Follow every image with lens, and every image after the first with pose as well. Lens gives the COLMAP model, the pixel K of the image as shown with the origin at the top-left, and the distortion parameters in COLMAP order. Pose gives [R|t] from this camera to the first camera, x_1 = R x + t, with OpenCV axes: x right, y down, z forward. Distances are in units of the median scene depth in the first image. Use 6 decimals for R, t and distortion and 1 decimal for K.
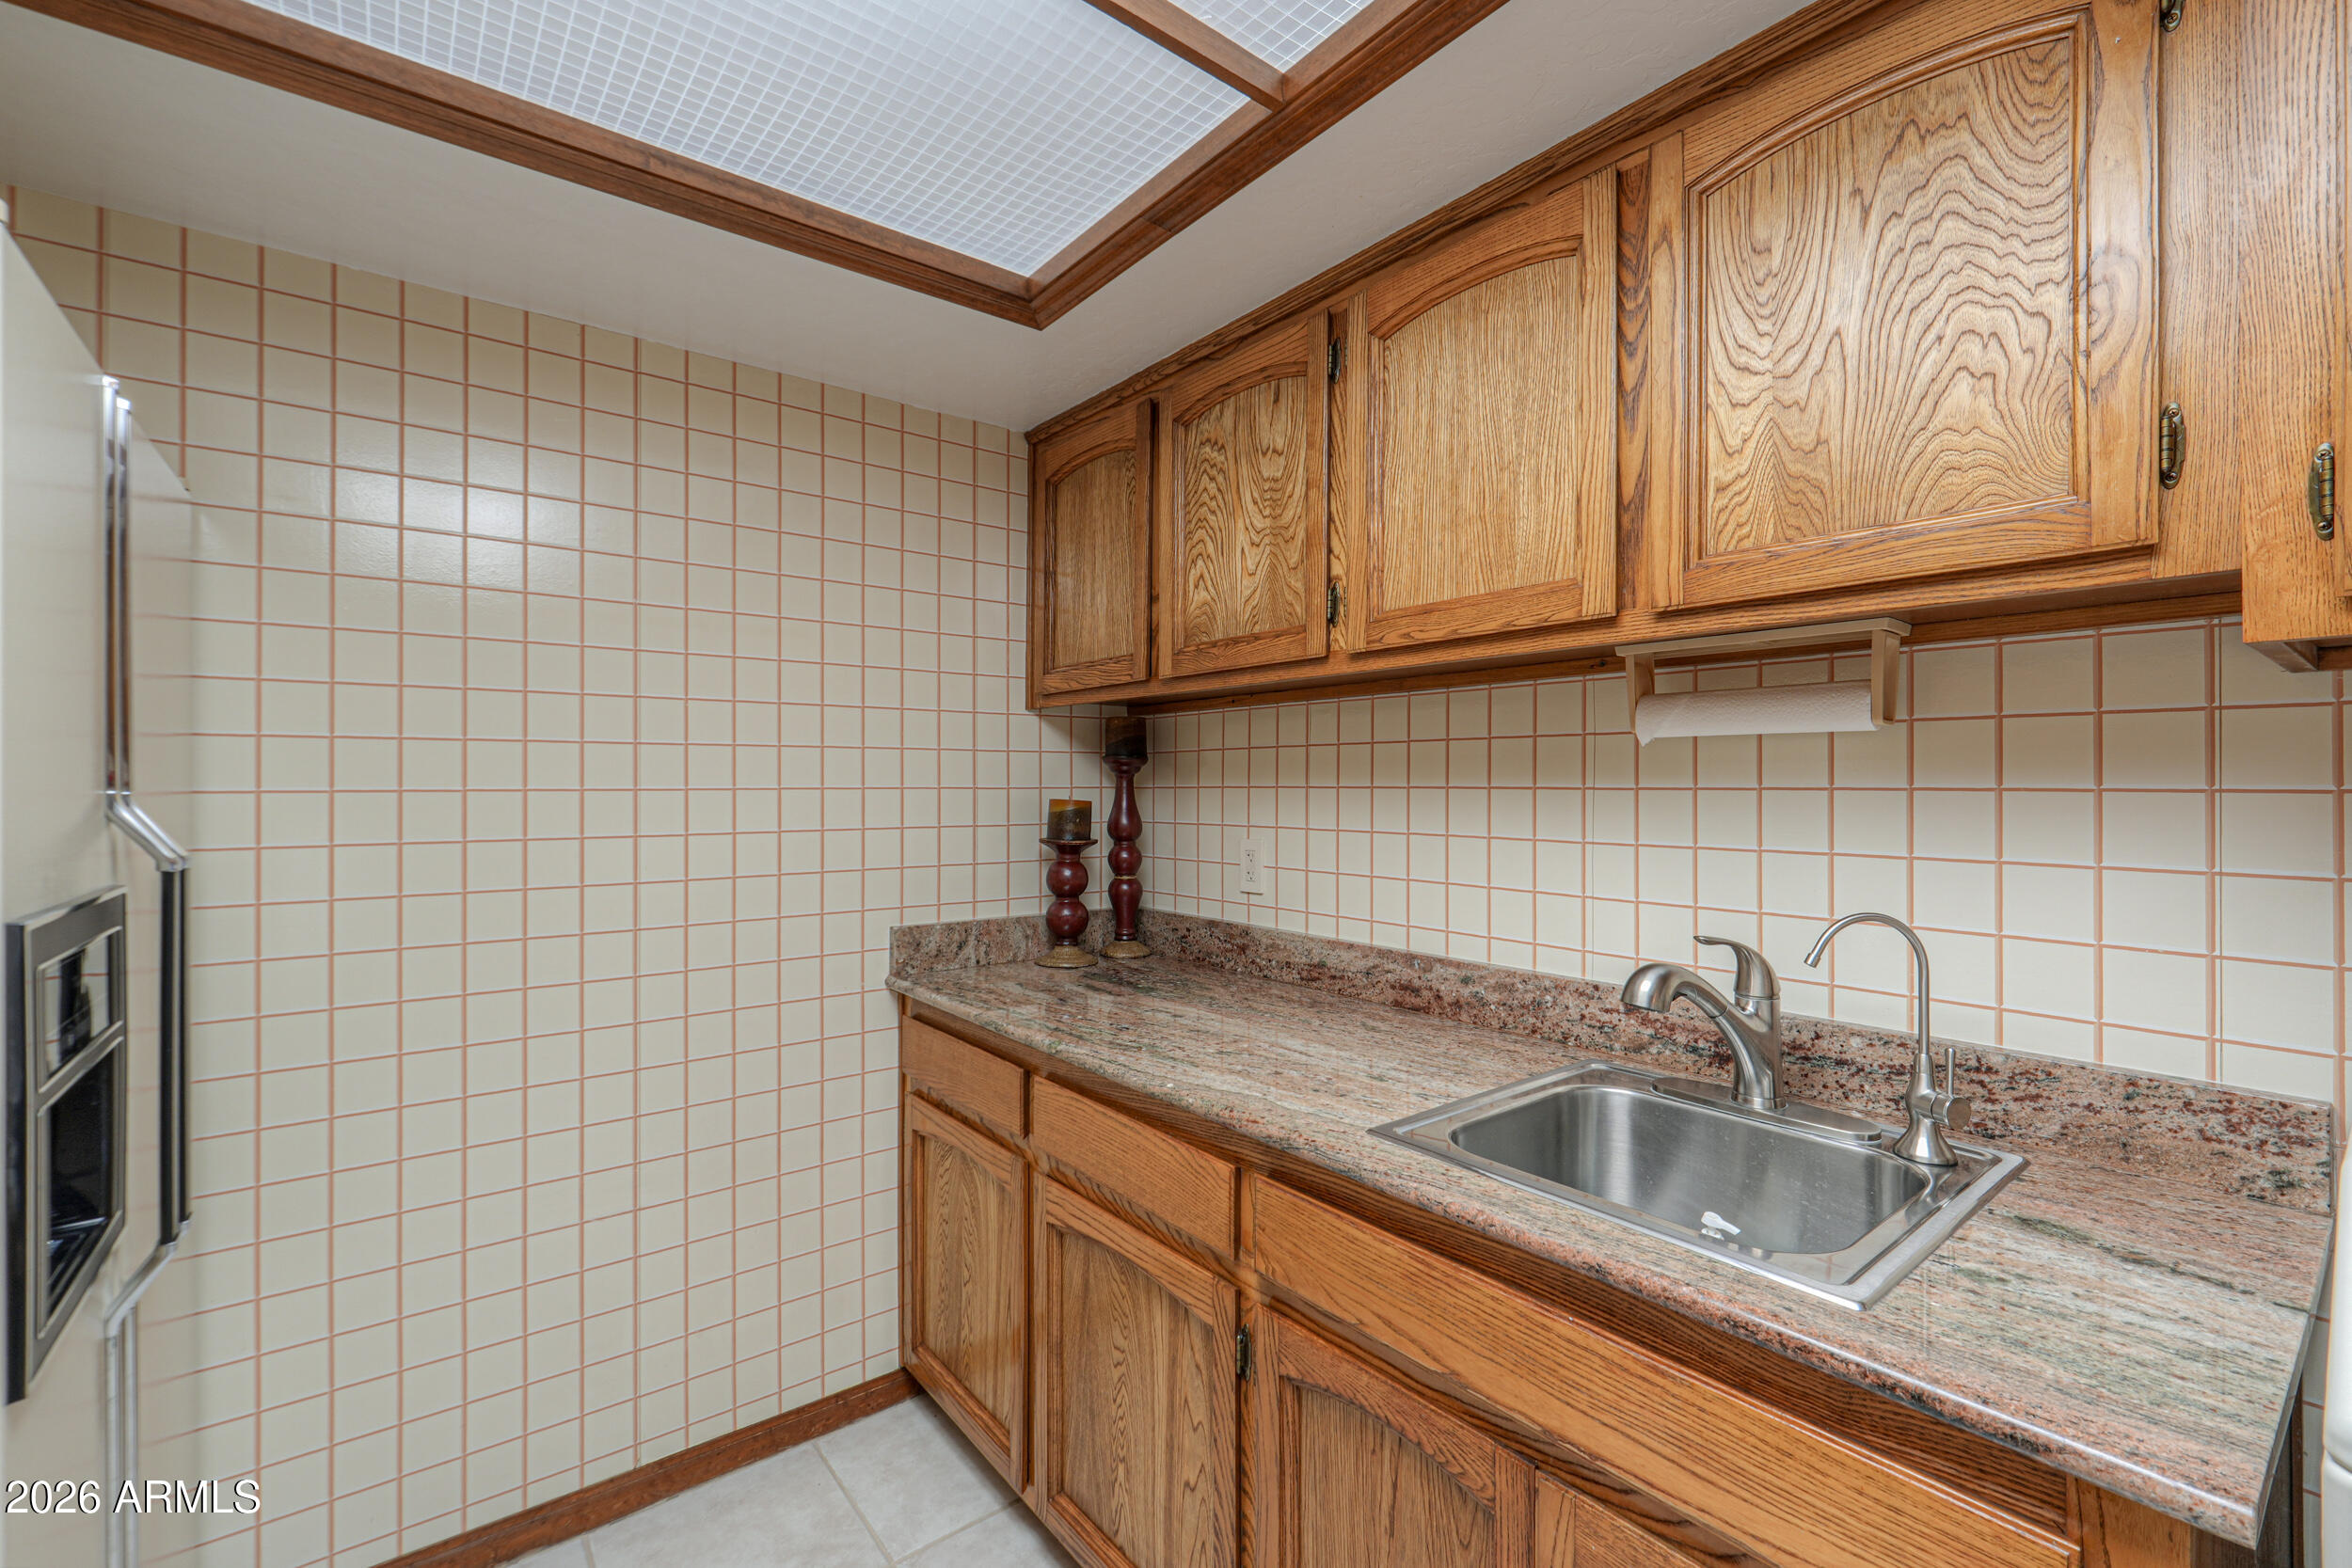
lens RADIAL K [[989.6, 0, 1166.0], [0, 989.6, 790.3], [0, 0, 1]] dist [-0.002899, -0.000075]
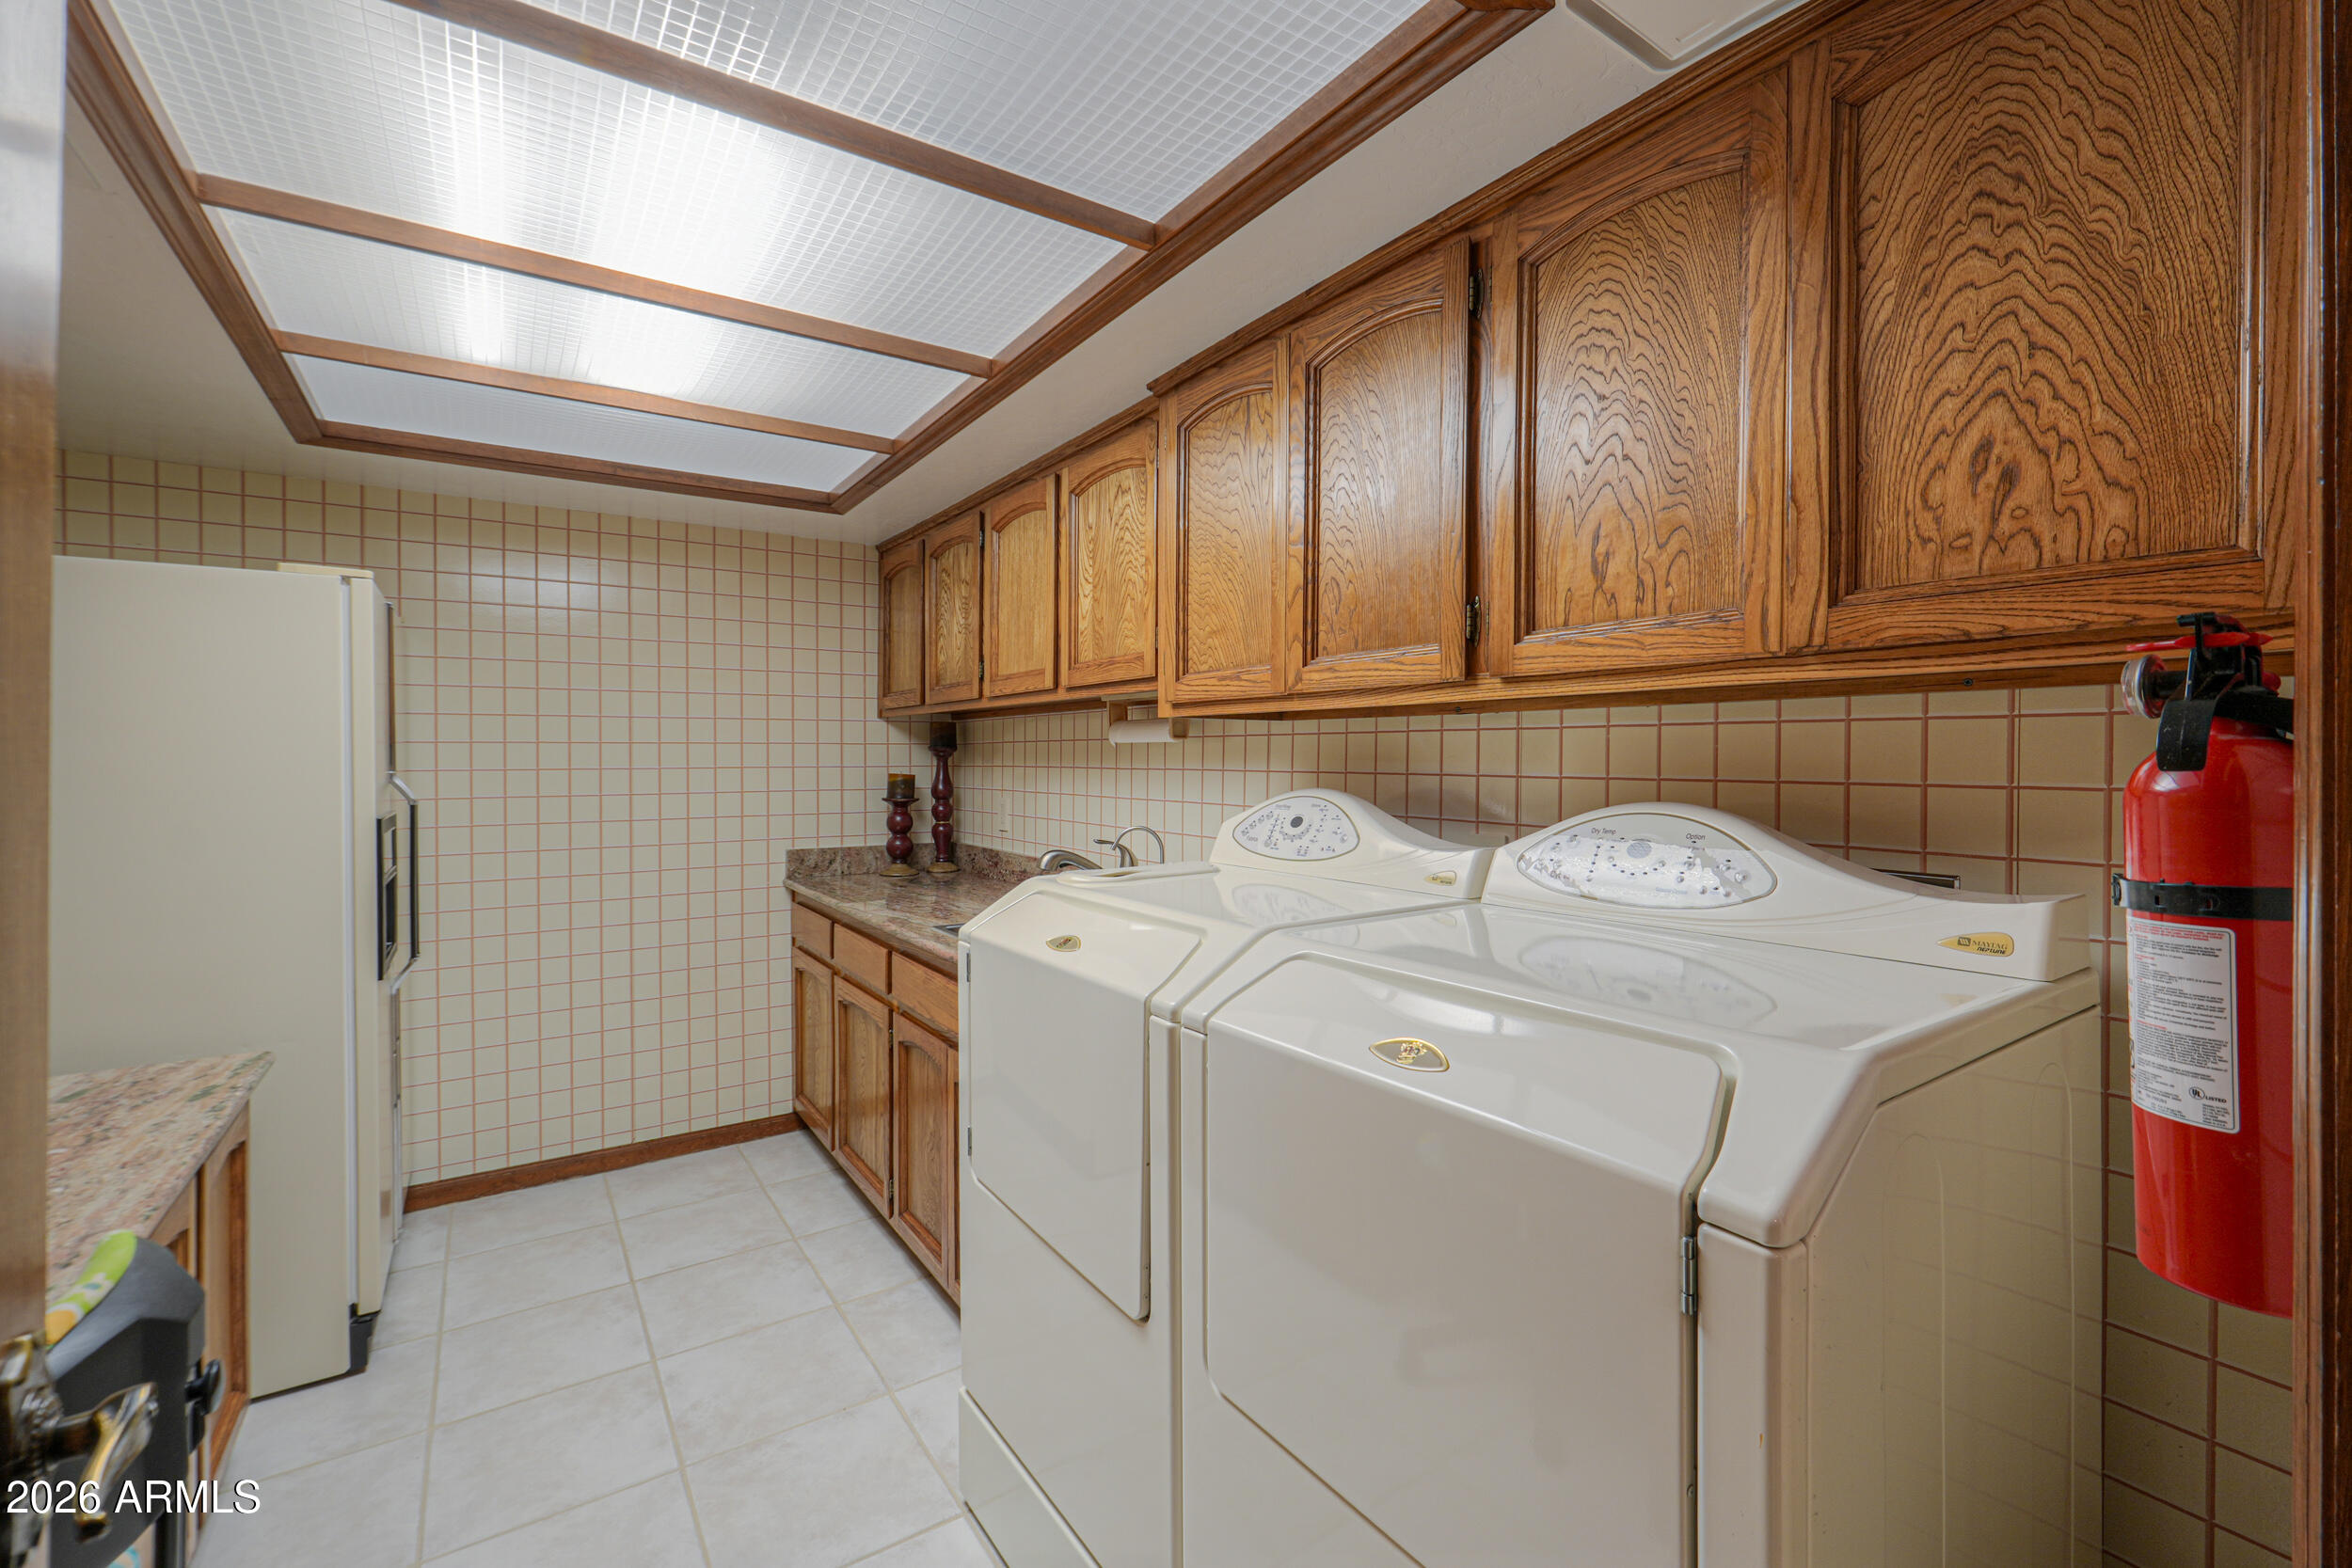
lens RADIAL K [[1012.8, 0, 1228.9], [0, 1012.8, 778.5], [0, 0, 1]] dist [-0.024062, -0.000260]
pose [[0.999309, 0.004860, -0.036863, 0.521446], [-0.004417, 0.999917, 0.012080, -0.005482], [0.036918, -0.011909, 0.999247, -0.660081]]
